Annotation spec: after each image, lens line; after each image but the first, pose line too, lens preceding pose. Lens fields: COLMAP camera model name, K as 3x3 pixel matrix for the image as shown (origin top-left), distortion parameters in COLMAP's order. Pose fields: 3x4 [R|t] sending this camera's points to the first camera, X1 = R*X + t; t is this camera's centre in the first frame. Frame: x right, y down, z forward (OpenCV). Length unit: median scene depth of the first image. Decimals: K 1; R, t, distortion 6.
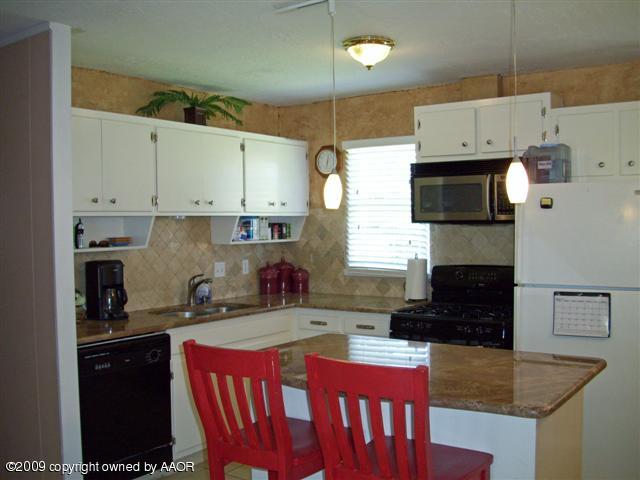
lens RADIAL K [[664.9, 0, 320.0], [0, 664.9, 240.0], [0, 0, 1]] dist [-0.120982, 0.014297]
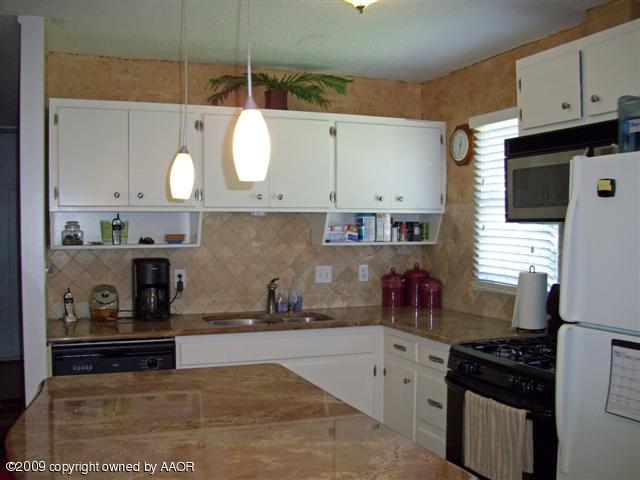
lens RADIAL K [[664.9, 0, 320.0], [0, 664.9, 240.0], [0, 0, 1]] dist [-0.120982, 0.014297]
pose [[0.838578, 0.022709, -0.544307, 0.328330], [-0.024337, 0.999695, 0.004215, -0.004136], [0.544237, 0.009712, 0.838875, 0.269921]]
